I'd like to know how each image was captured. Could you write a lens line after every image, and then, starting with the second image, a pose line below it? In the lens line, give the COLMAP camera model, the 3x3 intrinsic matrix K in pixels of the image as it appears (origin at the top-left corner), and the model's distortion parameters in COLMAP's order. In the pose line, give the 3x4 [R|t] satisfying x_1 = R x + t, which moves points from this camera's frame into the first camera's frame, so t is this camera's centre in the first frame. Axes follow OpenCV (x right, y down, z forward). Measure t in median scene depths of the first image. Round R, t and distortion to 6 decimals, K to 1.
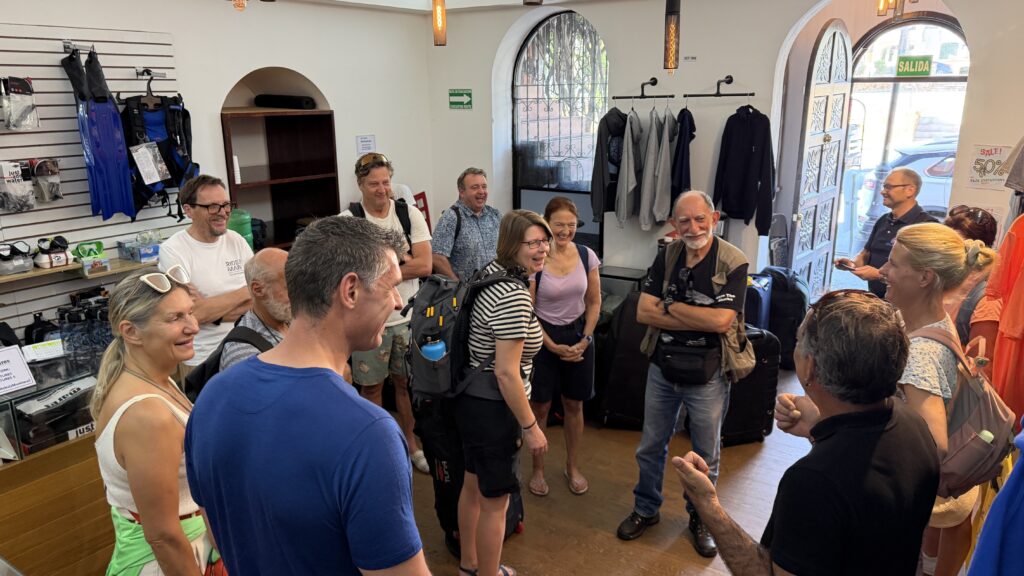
lens RADIAL K [[731.4, 0, 502.1], [0, 731.4, 292.7], [0, 0, 1]] dist [0.002419, -0.018027]
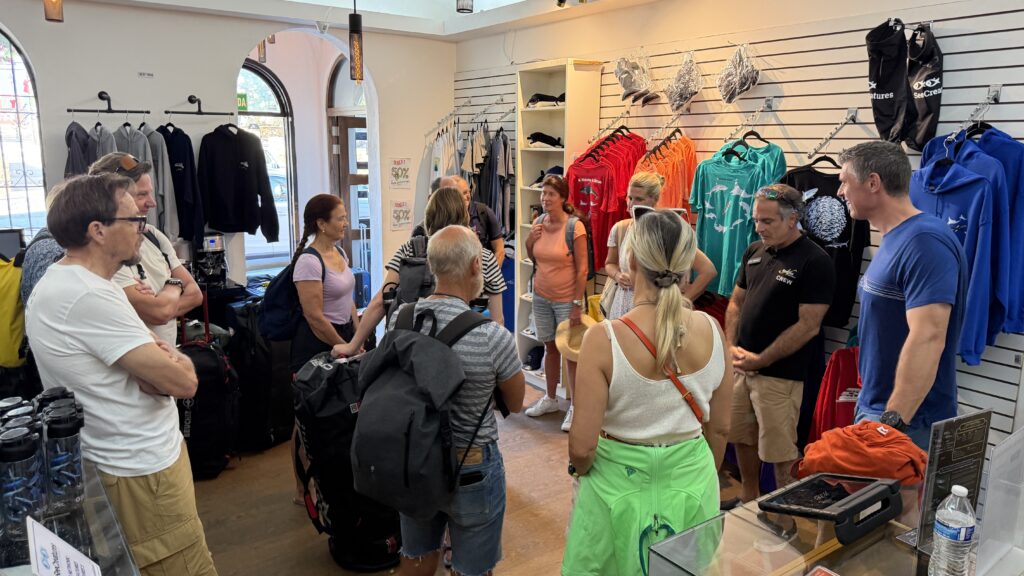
lens RADIAL K [[731.4, 0, 514.2], [0, 731.4, 292.8], [0, 0, 1]] dist [0.002419, -0.018027]
pose [[0.338738, -0.167930, 0.925773, -0.602520], [0.230503, 0.968771, 0.091389, -0.025932], [-0.912209, 0.182436, 0.366867, 0.318840]]
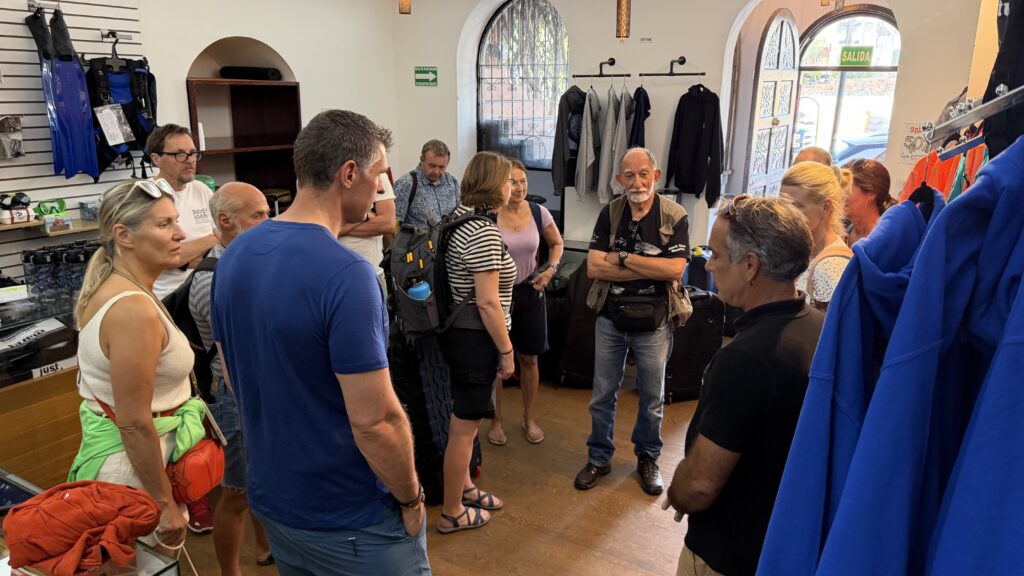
lens RADIAL K [[731.4, 0, 515.9], [0, 731.4, 283.1], [0, 0, 1]] dist [0.002419, -0.018027]
pose [[0.997966, 0.006952, 0.063363, 0.008414], [-0.006376, 0.999937, -0.009287, 0.046693], [-0.063423, 0.008864, 0.997947, -0.037408]]
